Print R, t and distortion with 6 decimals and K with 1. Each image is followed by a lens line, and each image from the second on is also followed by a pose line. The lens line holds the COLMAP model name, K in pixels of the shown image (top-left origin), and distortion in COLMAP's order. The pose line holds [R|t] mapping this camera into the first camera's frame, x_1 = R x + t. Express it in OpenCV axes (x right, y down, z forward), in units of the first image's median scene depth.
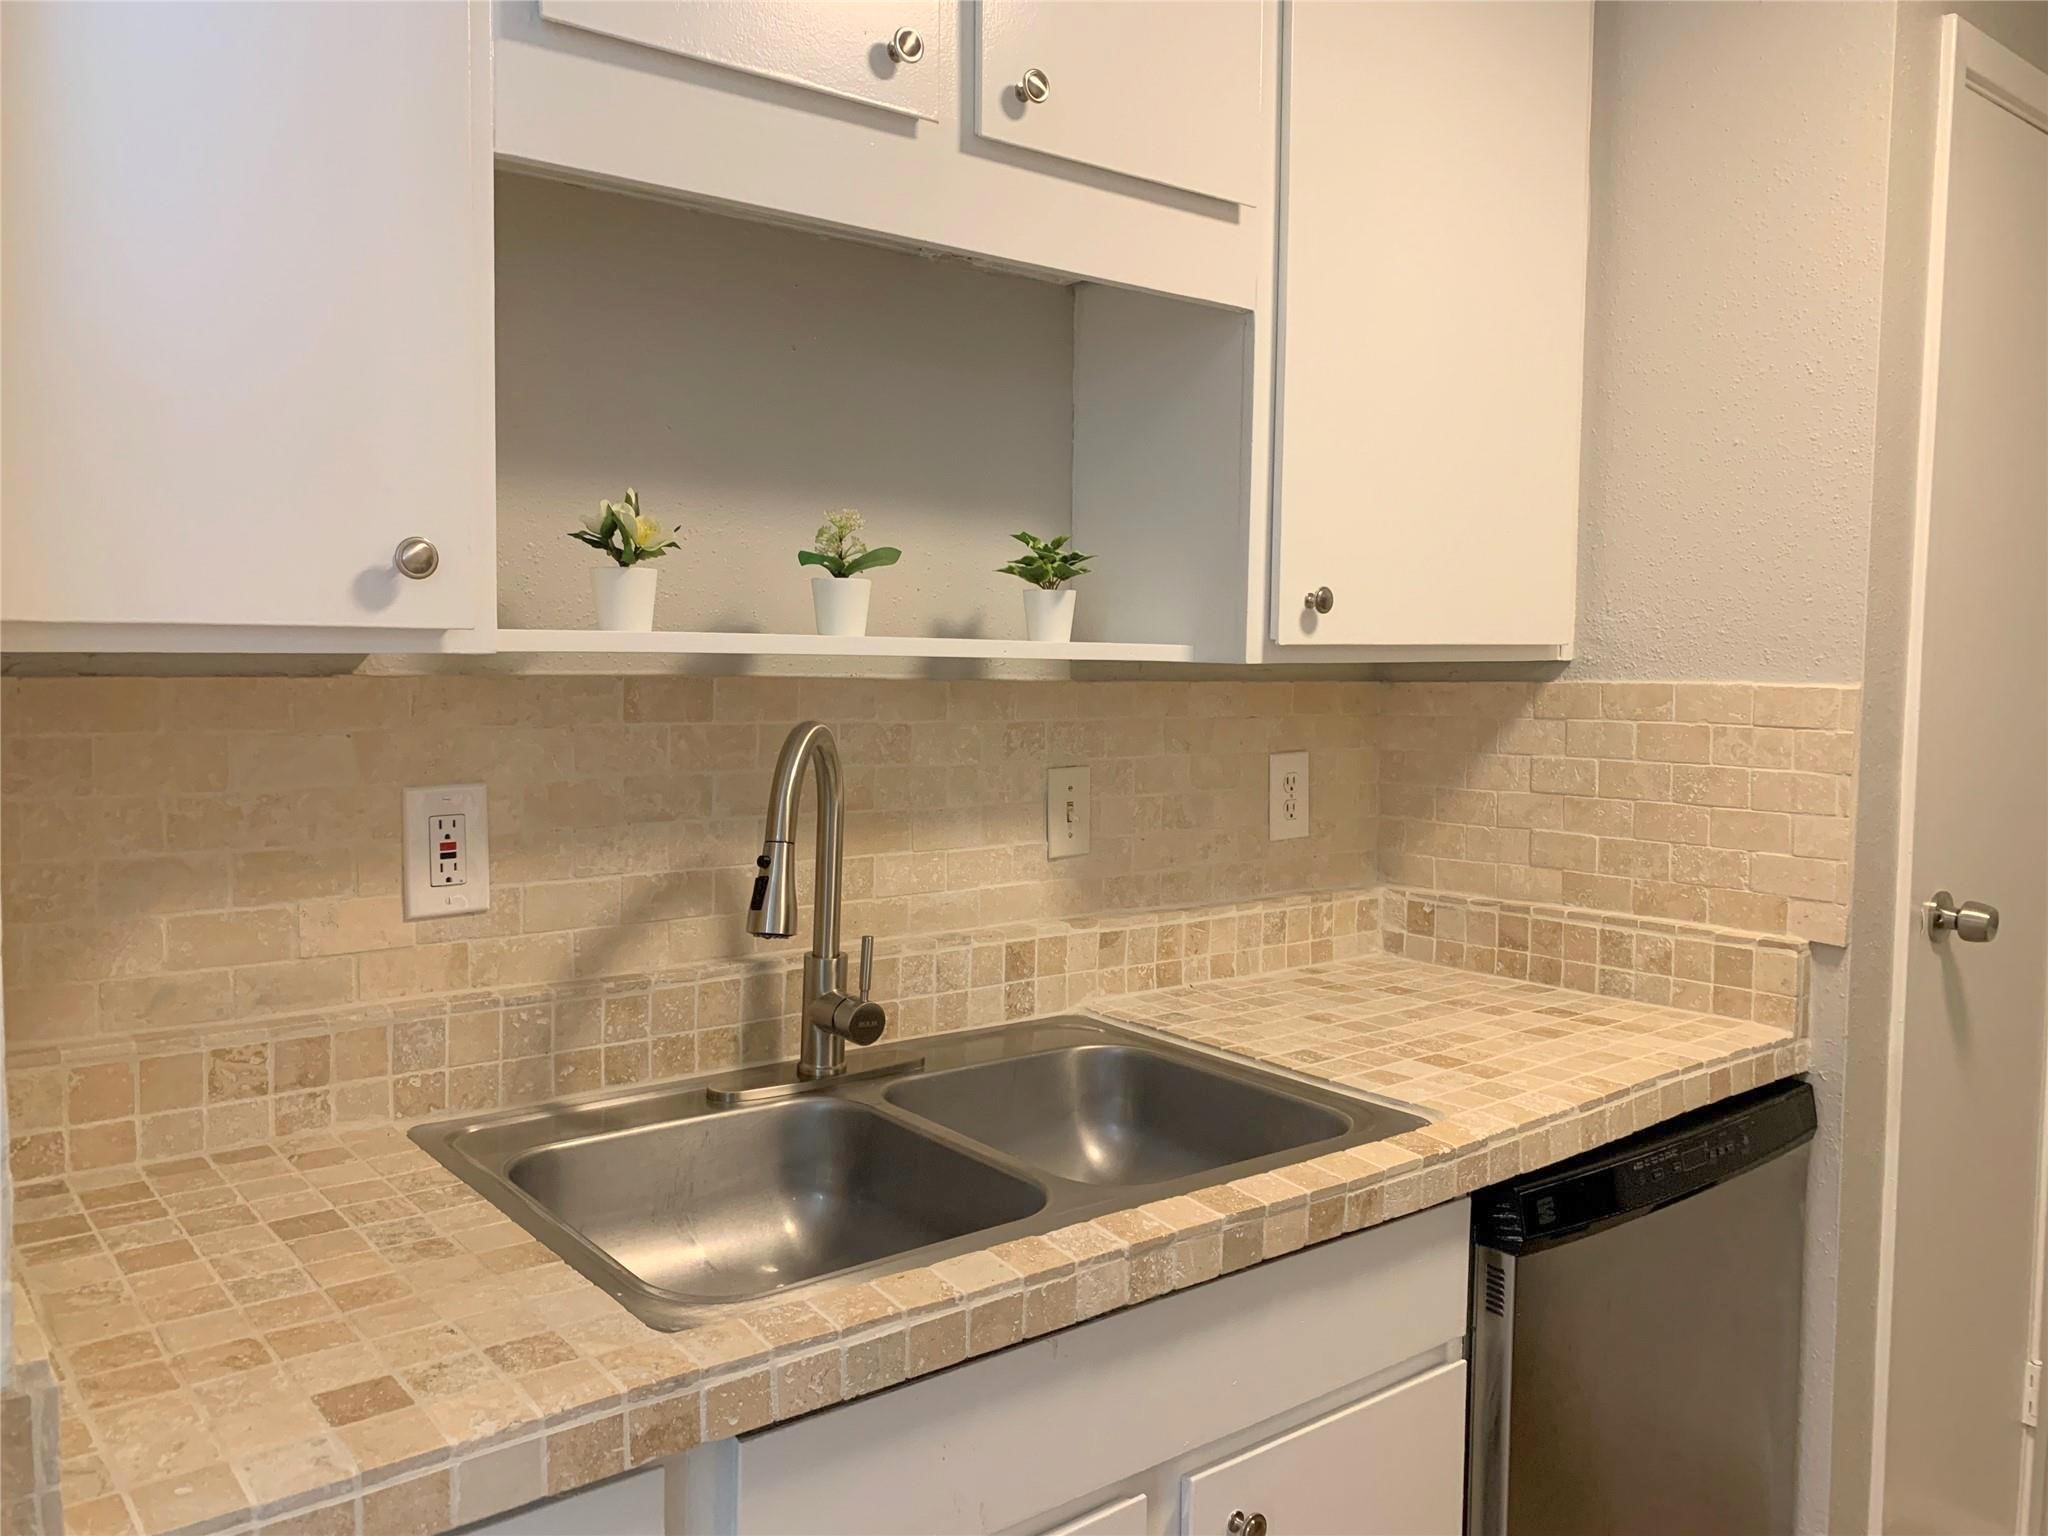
lens RADIAL K [[1544.6, 0, 932.8], [0, 1544.6, 776.9], [0, 0, 1]] dist [0.024753, -0.037878]
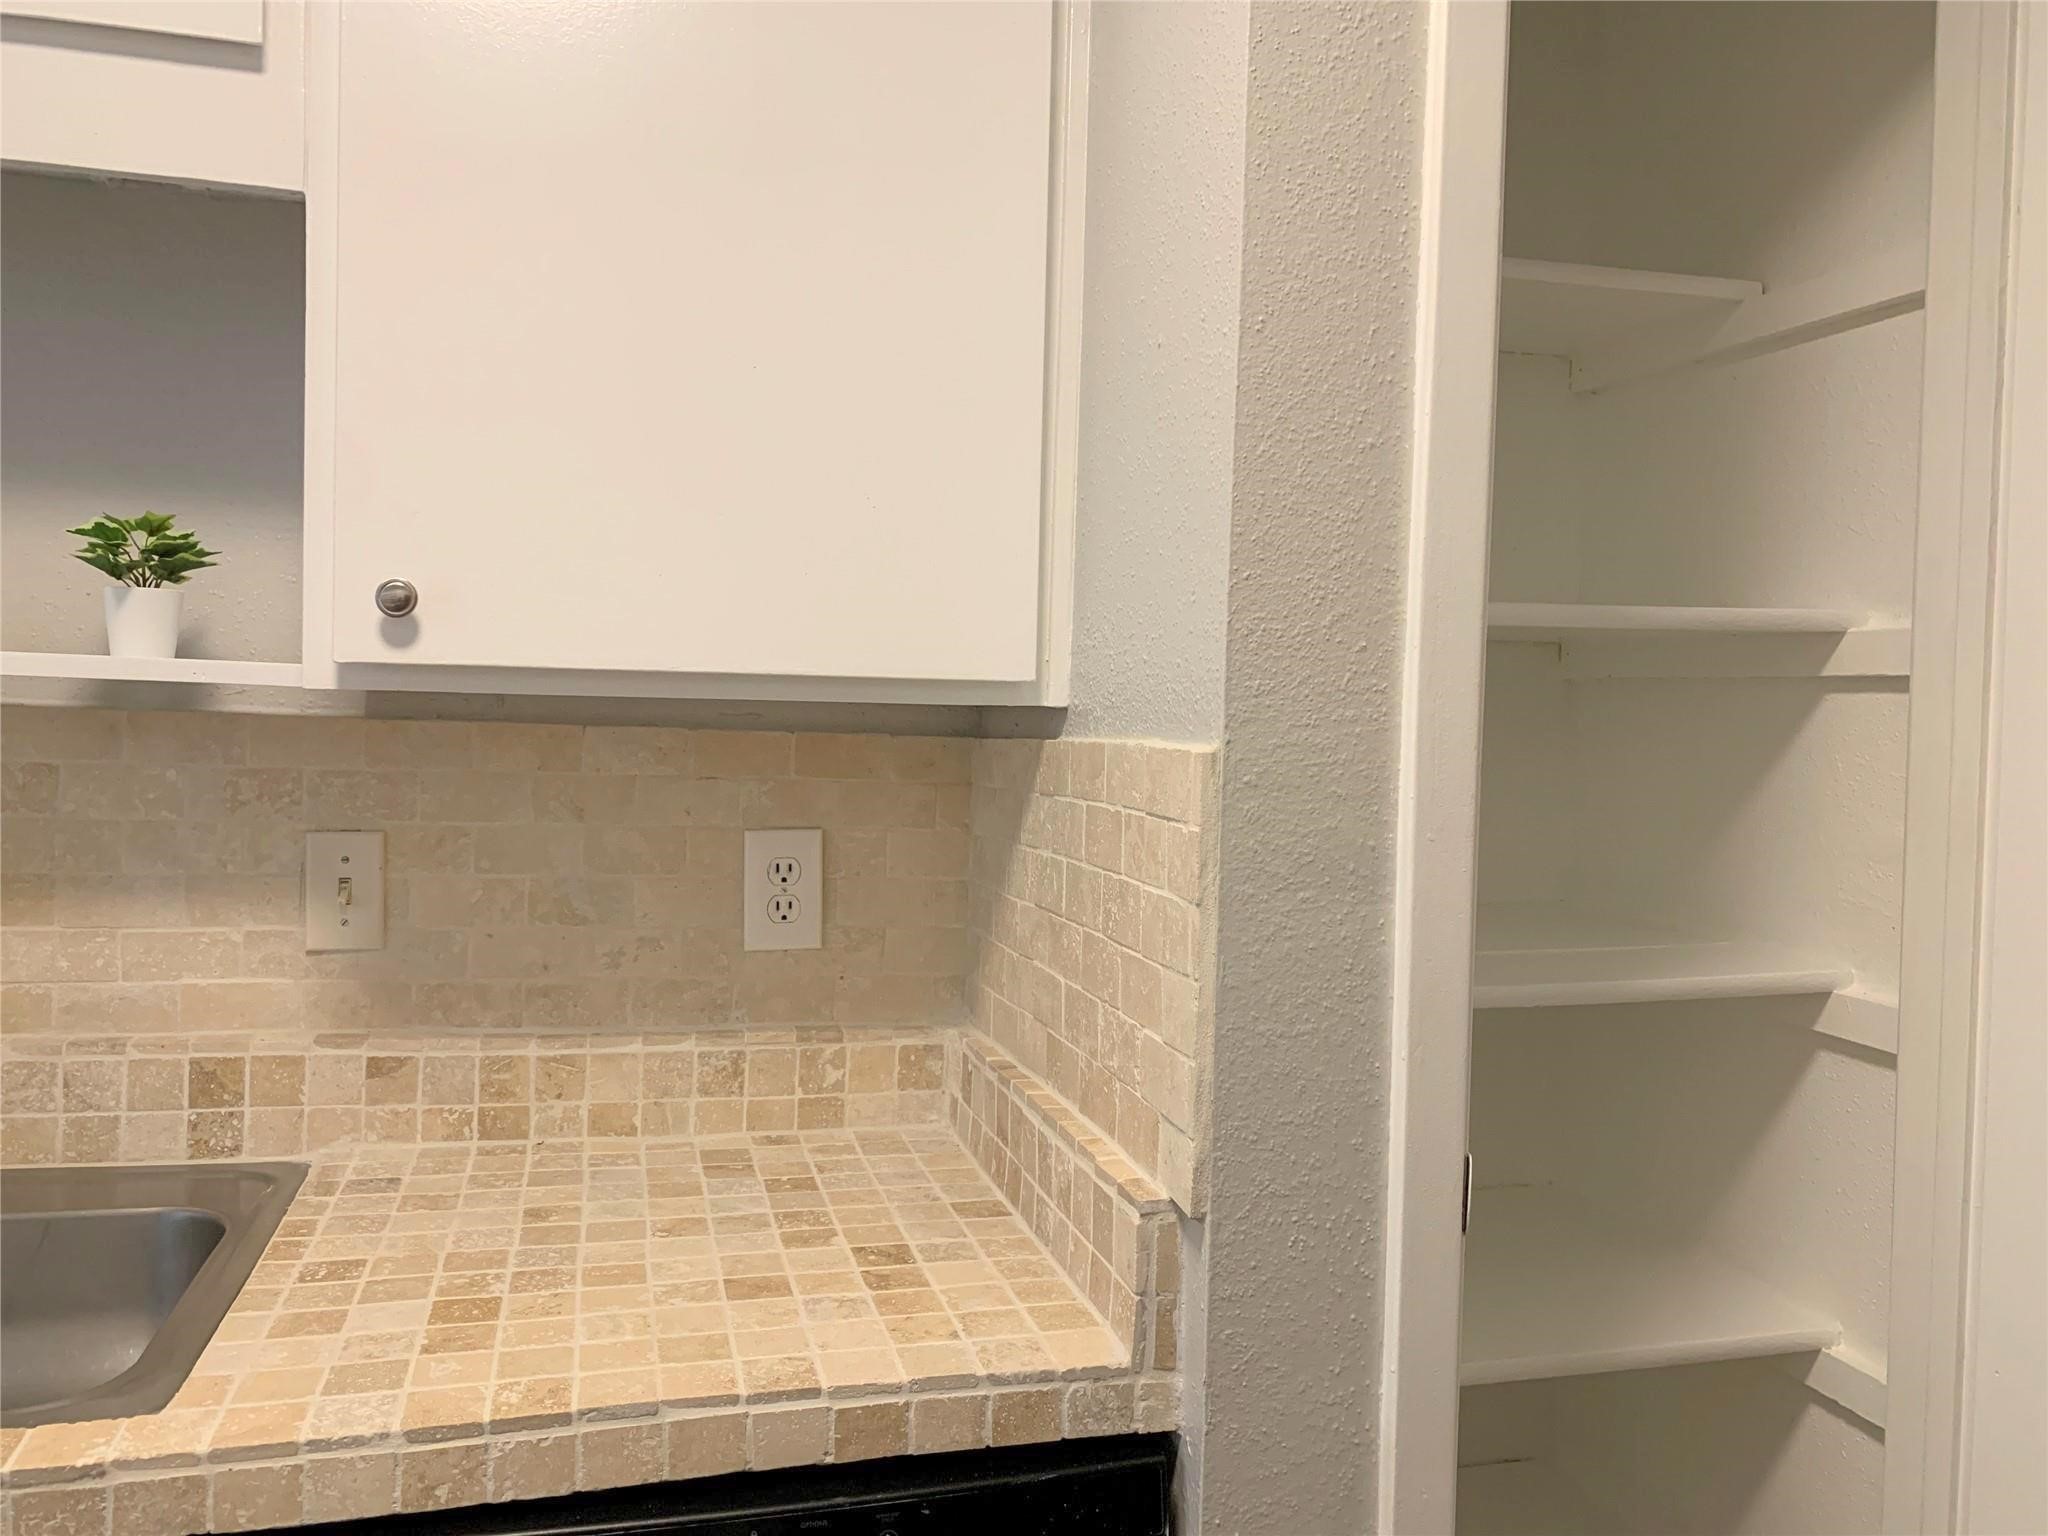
lens RADIAL K [[1544.6, 0, 1024.9], [0, 1544.6, 757.3], [0, 0, 1]] dist [0.024753, -0.037878]
pose [[0.926386, 0.028388, -0.375503, 0.699165], [-0.051367, 0.997360, -0.051327, -0.021127], [0.373054, 0.066837, 0.925399, 0.431349]]
